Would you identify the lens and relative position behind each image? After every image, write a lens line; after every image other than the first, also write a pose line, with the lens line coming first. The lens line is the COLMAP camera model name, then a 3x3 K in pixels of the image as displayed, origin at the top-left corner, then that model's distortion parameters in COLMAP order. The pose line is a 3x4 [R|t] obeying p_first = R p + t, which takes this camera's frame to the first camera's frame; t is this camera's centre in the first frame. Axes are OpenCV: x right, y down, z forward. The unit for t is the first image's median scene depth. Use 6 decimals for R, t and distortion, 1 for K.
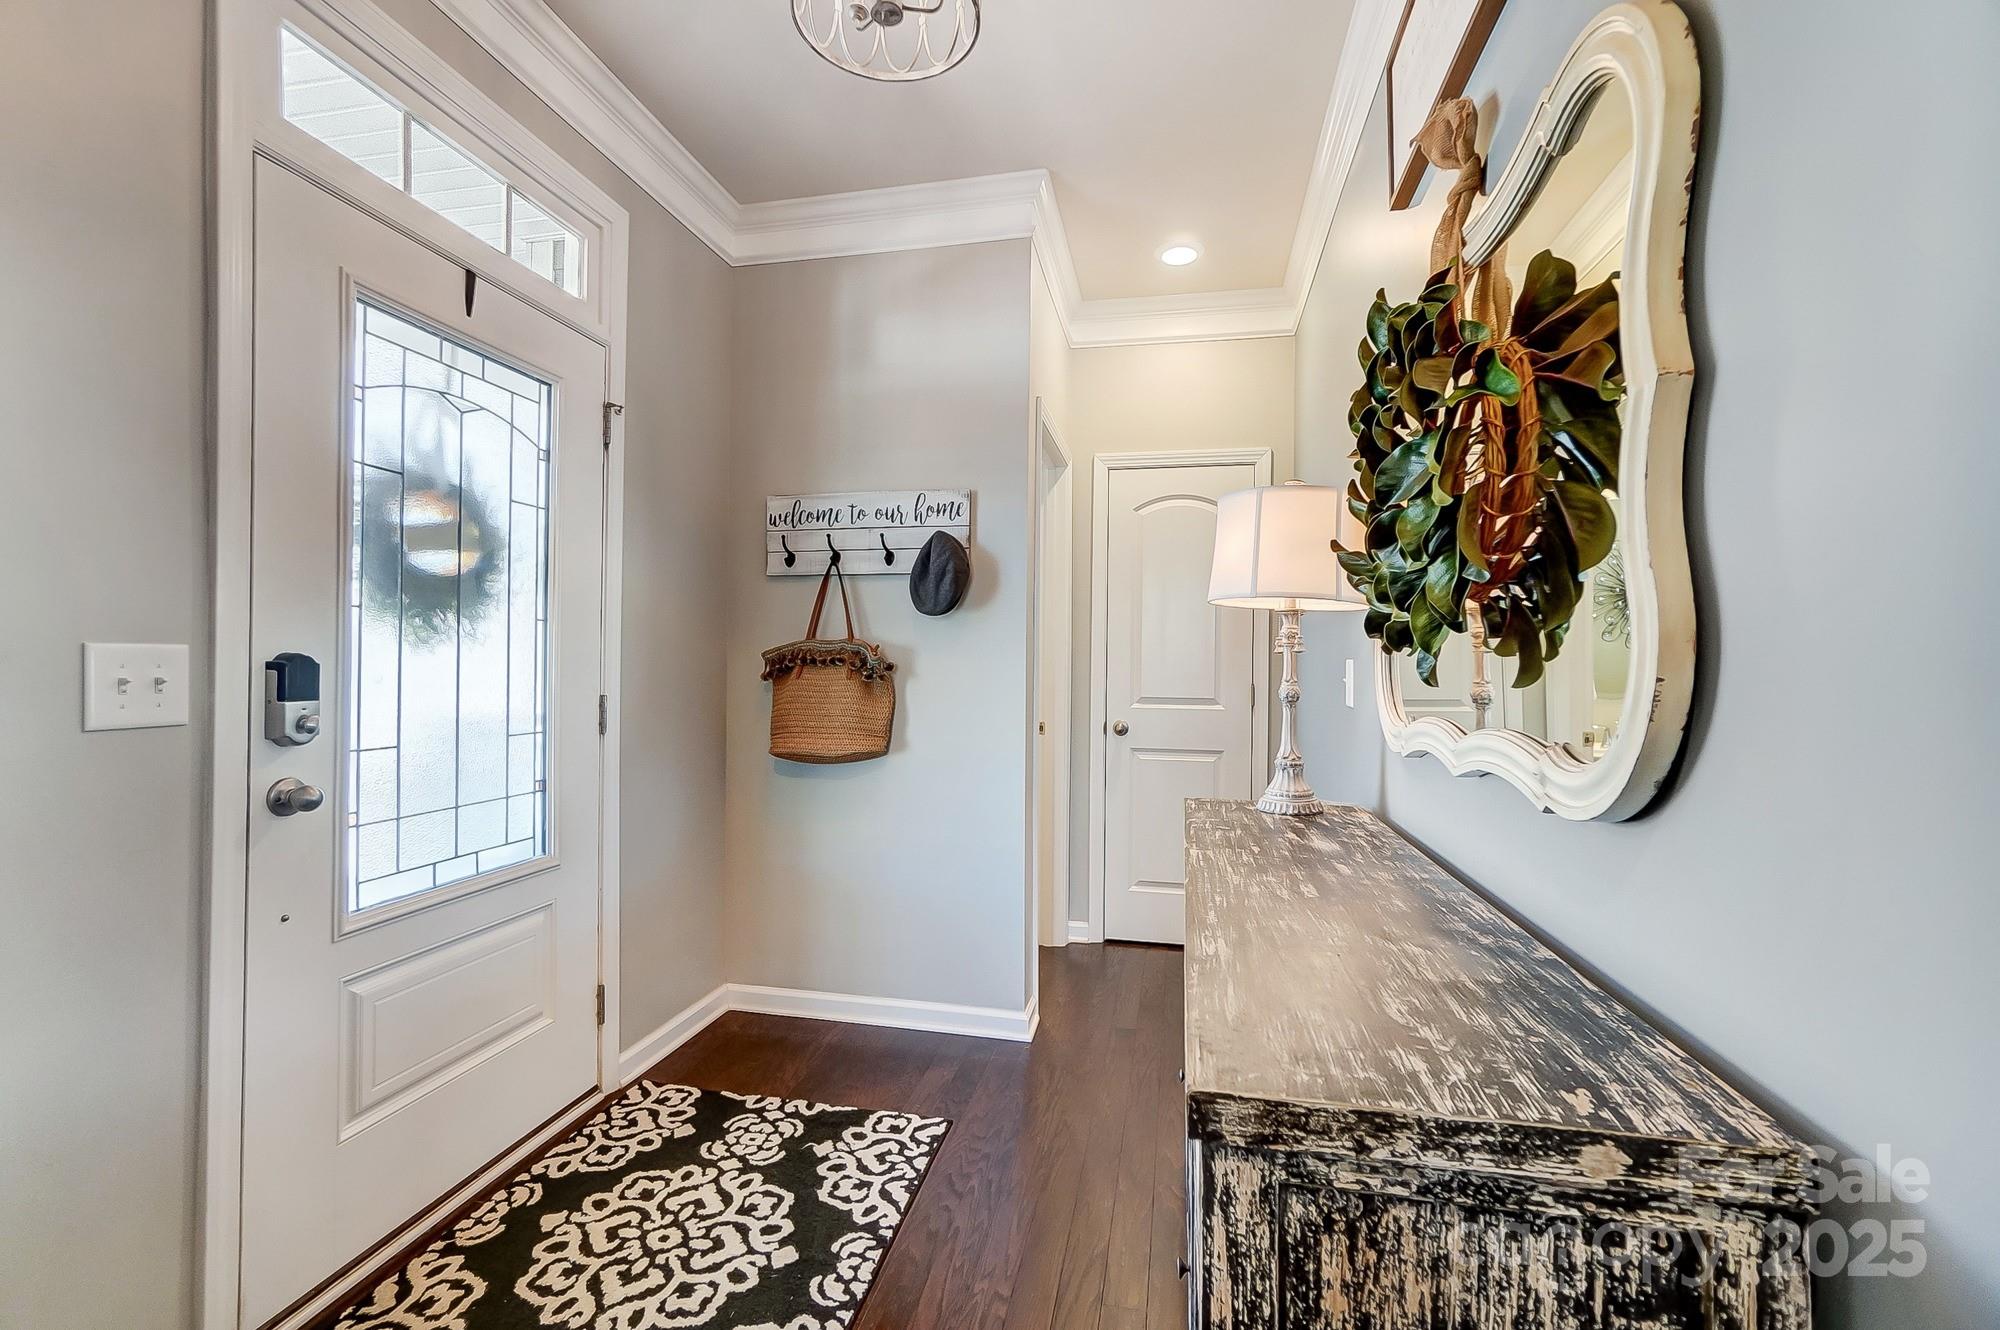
lens RADIAL K [[876.8, 0, 1000.0], [0, 876.8, 665.0], [0, 0, 1]] dist [-0.050402, 0.016165]
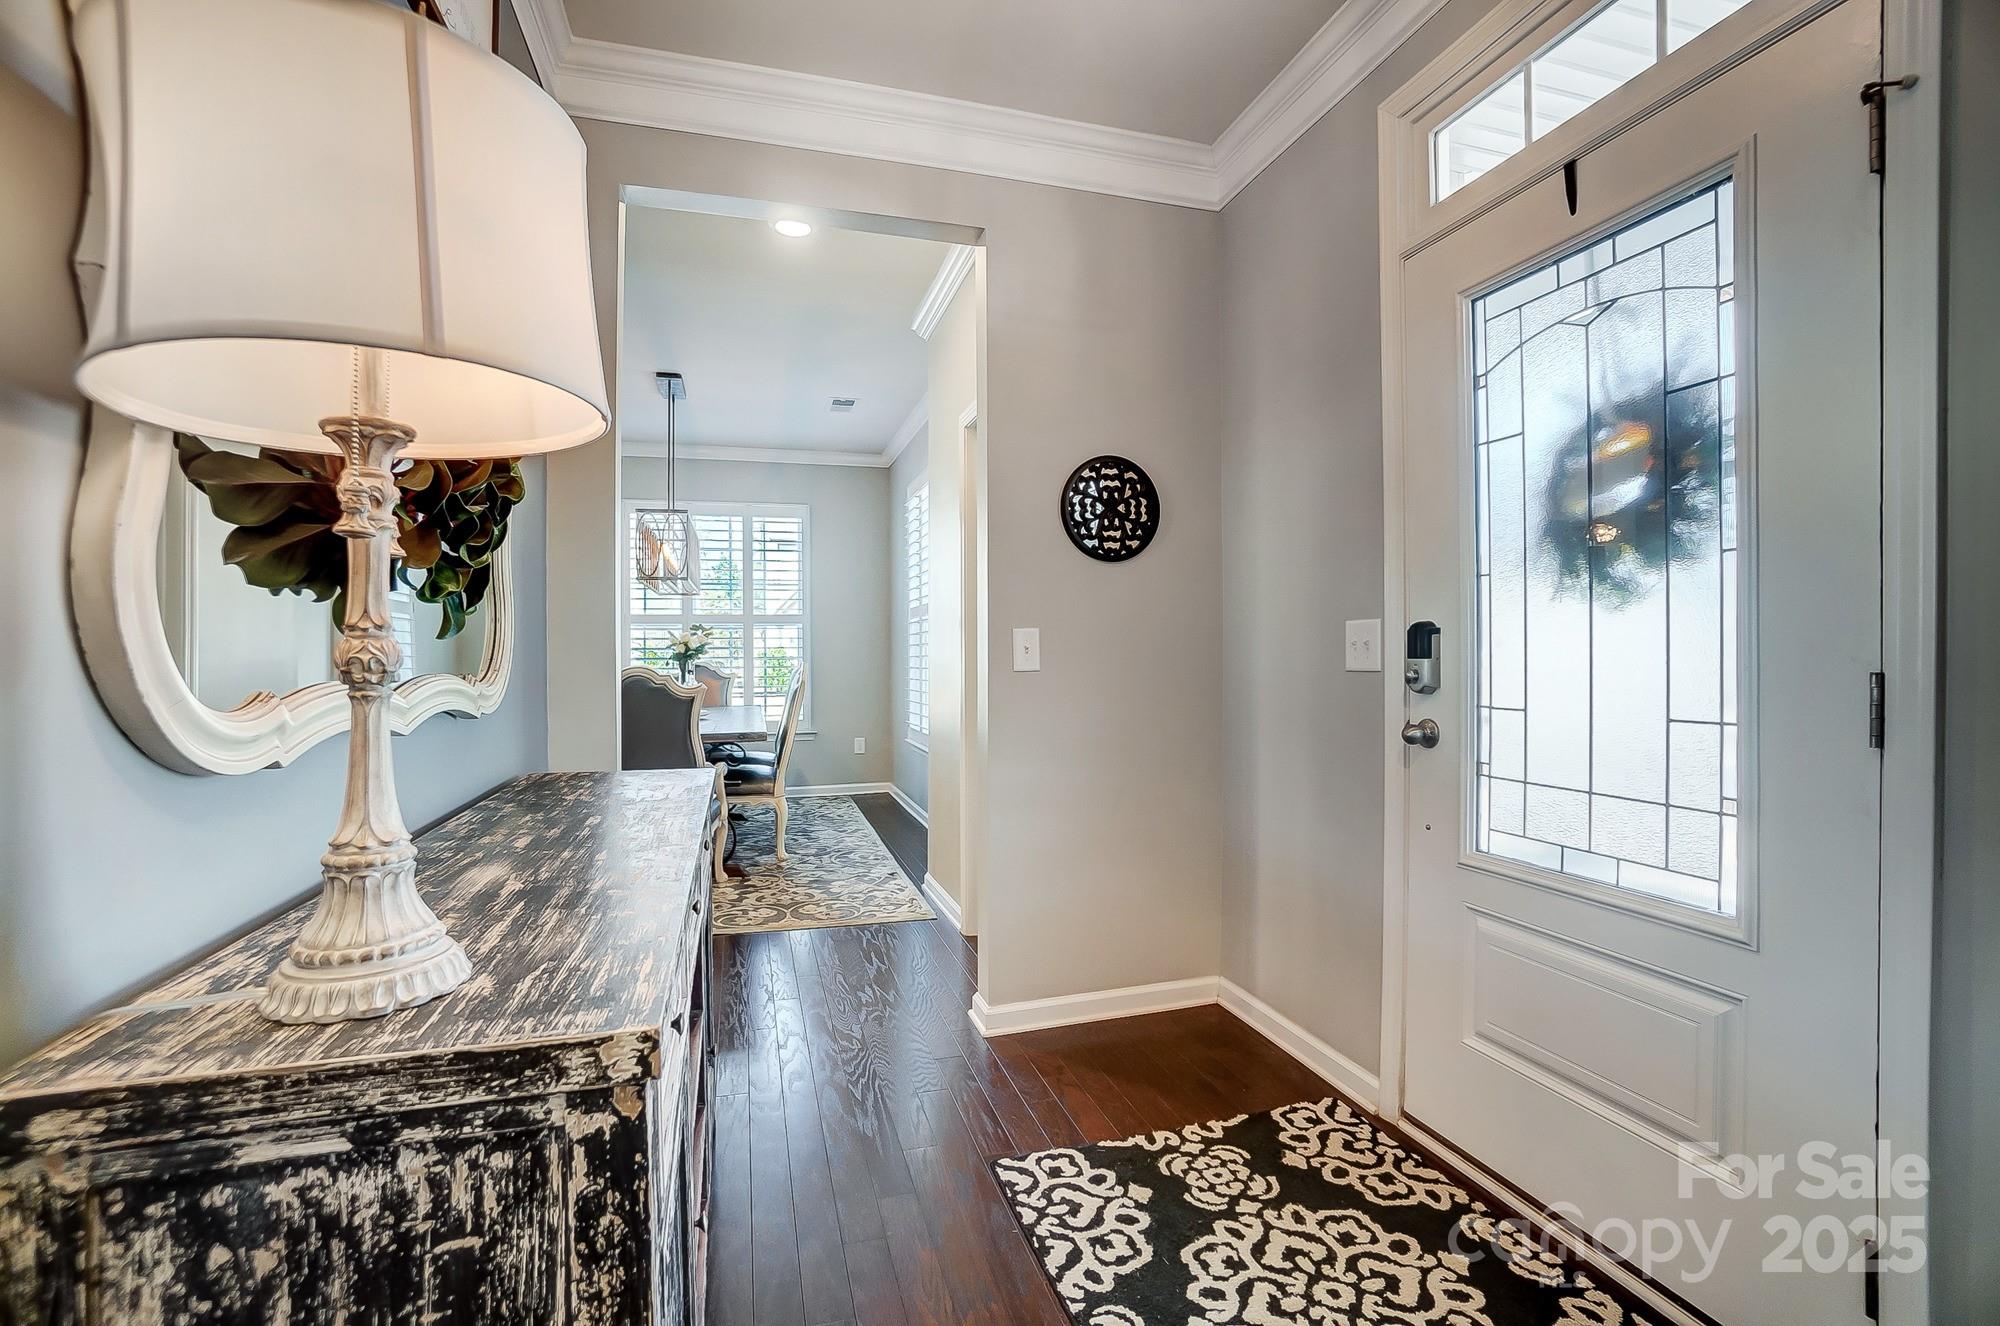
lens RADIAL K [[957.7, 0, 1051.5], [0, 957.7, 660.5], [0, 0, 1]] dist [-0.054802, 0.023857]
pose [[-0.869617, 0.004964, -0.493702, 0.323888], [0.003060, 0.999984, 0.004665, 0.032214], [0.493717, 0.002547, -0.869619, 1.733959]]
